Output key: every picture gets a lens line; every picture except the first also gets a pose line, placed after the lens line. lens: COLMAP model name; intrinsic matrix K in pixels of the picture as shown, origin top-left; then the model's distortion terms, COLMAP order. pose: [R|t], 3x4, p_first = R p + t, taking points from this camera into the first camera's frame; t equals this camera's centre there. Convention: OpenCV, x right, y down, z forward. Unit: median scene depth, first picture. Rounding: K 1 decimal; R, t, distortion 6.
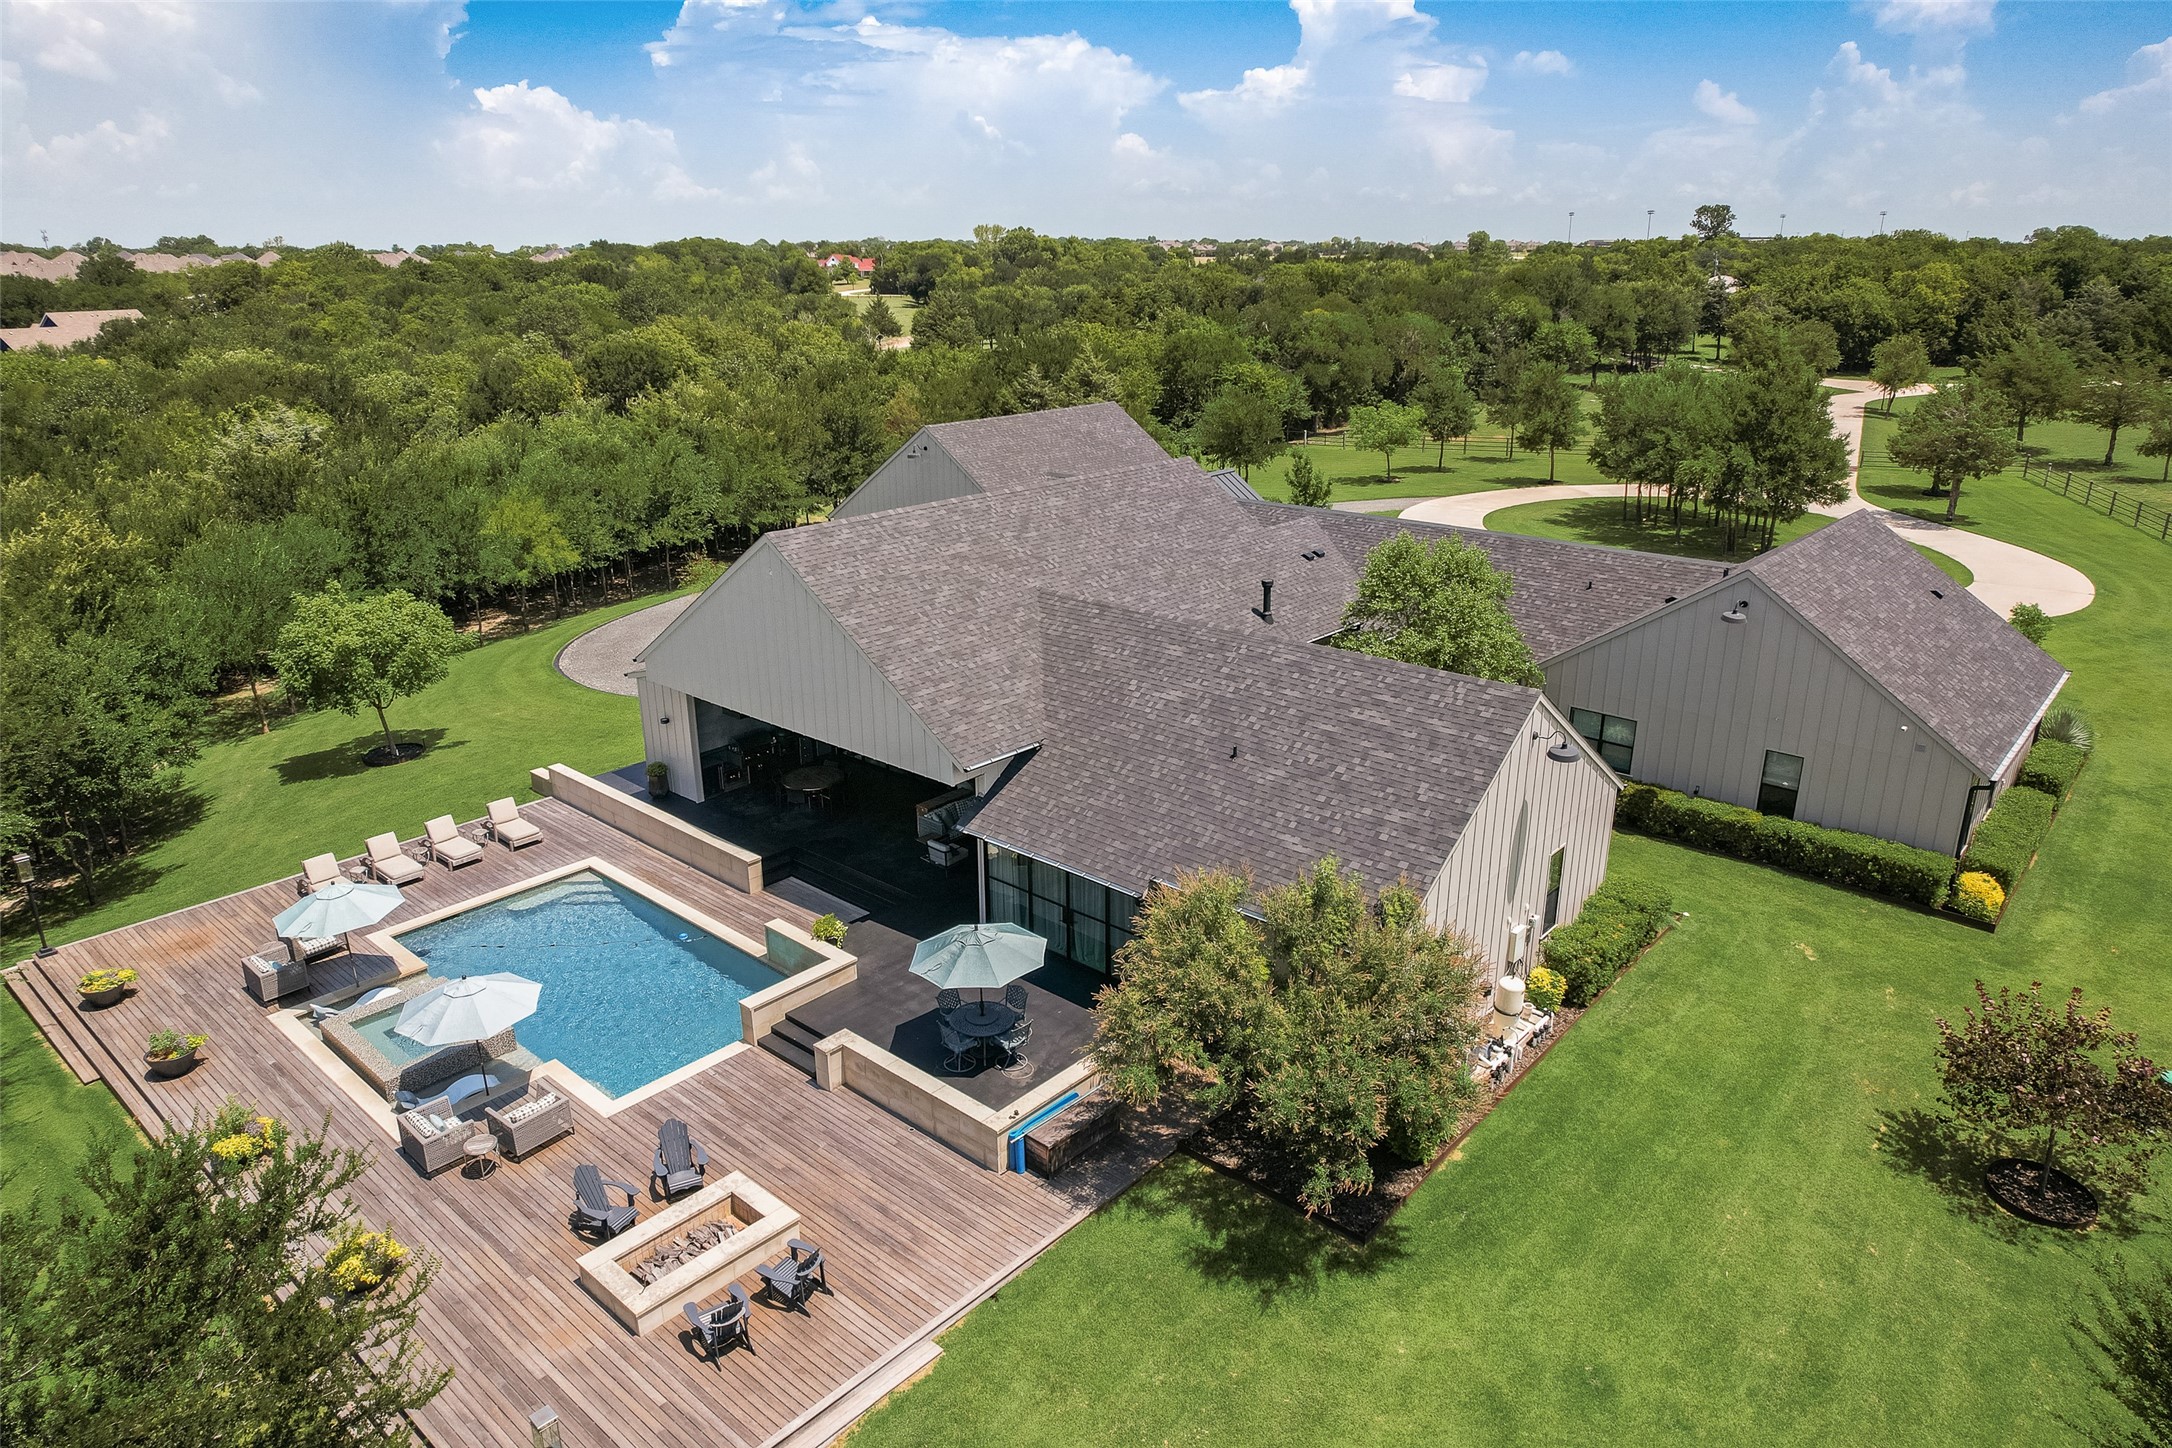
lens RADIAL K [[1393.1, 0, 1086.0], [0, 1393.1, 724.0], [0, 0, 1]] dist [0.002265, 0.000801]
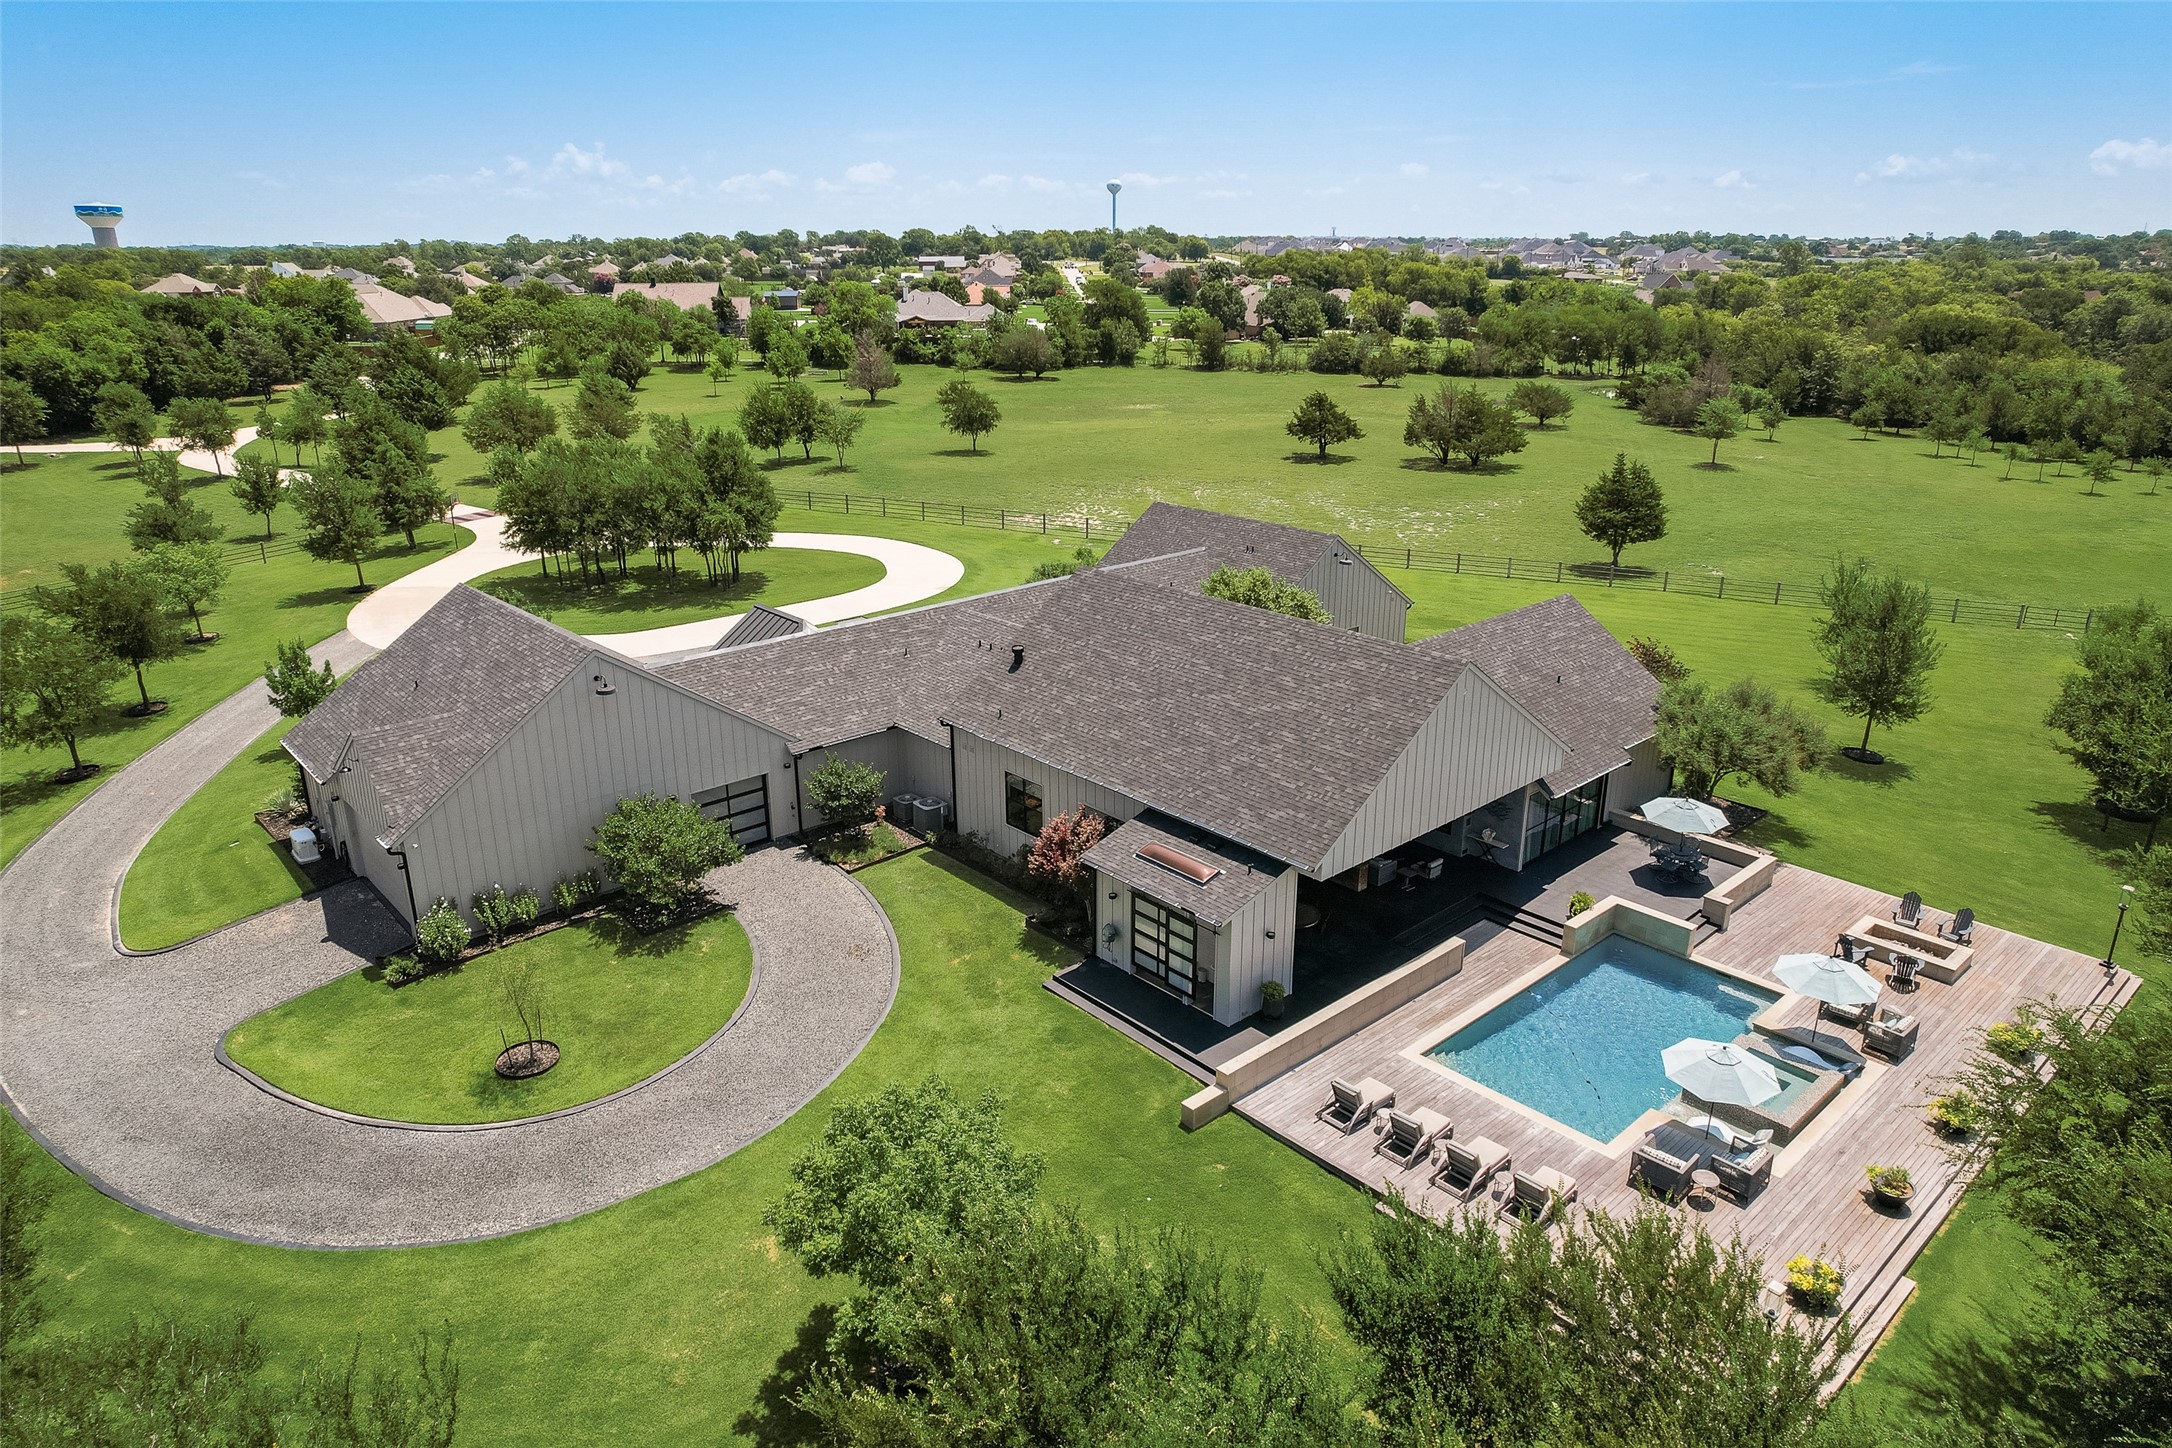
lens RADIAL K [[1346.6, 0, 1086.0], [0, 1346.6, 724.0], [0, 0, 1]] dist [-0.042791, 0.000158]
pose [[0.119778, -0.316349, 0.941051, -1.551205], [0.332147, 0.906023, 0.262298, -0.560647], [-0.935592, 0.281150, 0.213596, 1.238256]]
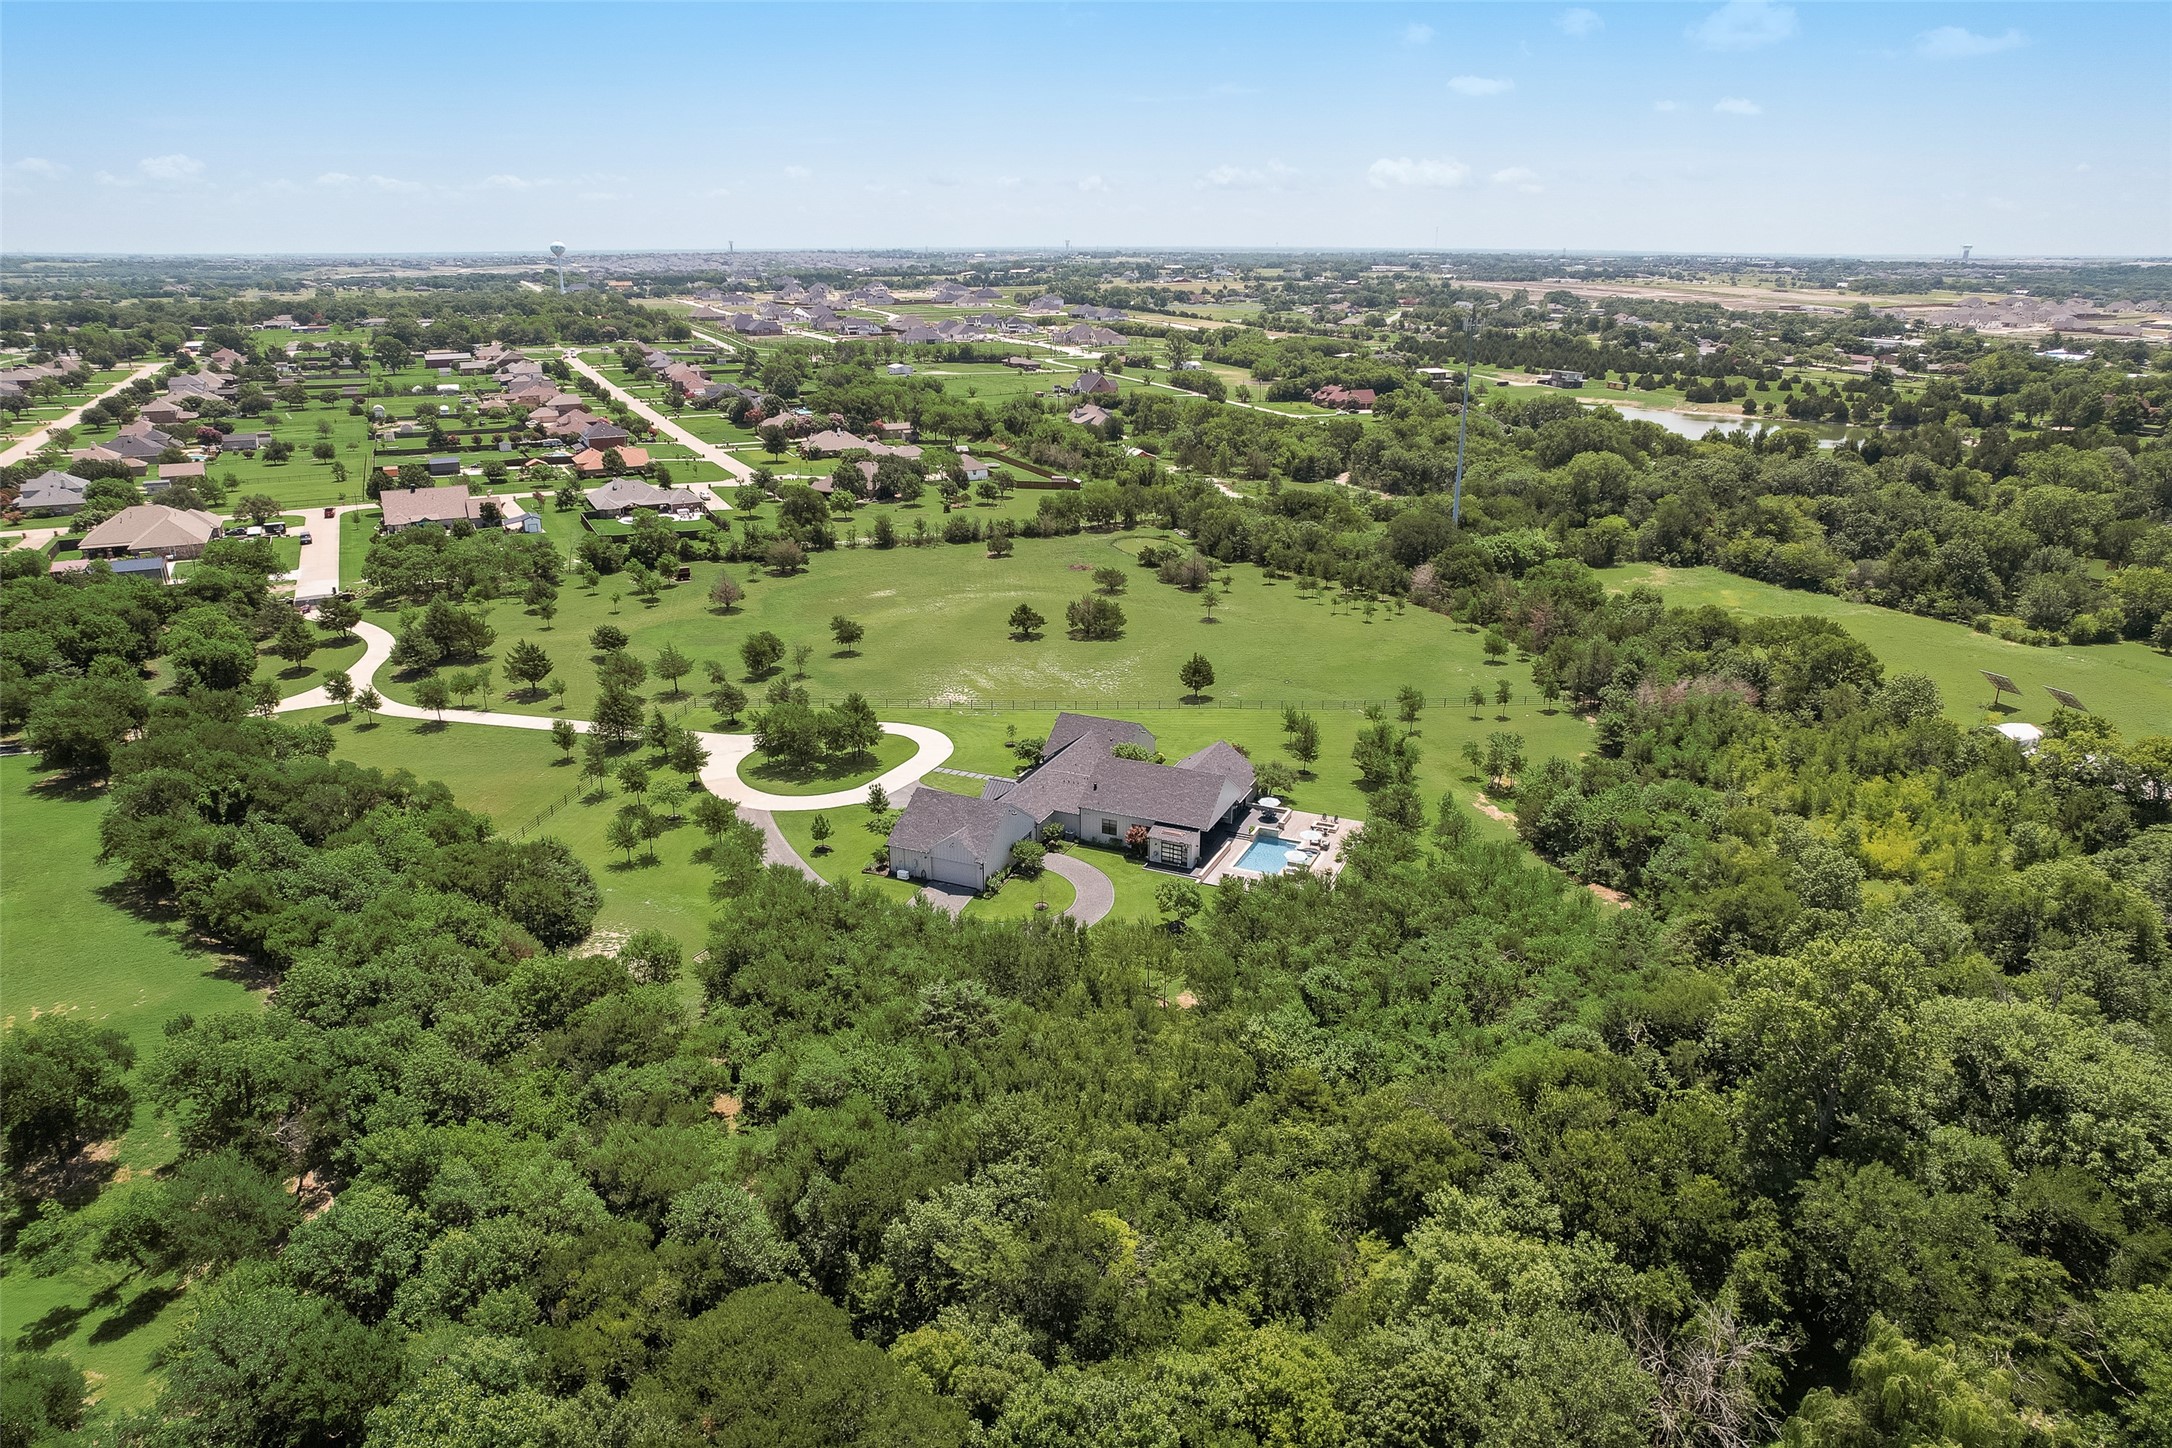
lens RADIAL K [[1346.6, 0, 1086.0], [0, 1346.6, 724.0], [0, 0, 1]] dist [-0.042791, 0.000158]
pose [[-0.297648, -0.301013, 0.905979, -5.179906], [0.320483, 0.862416, 0.391829, -2.771873], [-0.899276, 0.406977, -0.160227, 2.524351]]
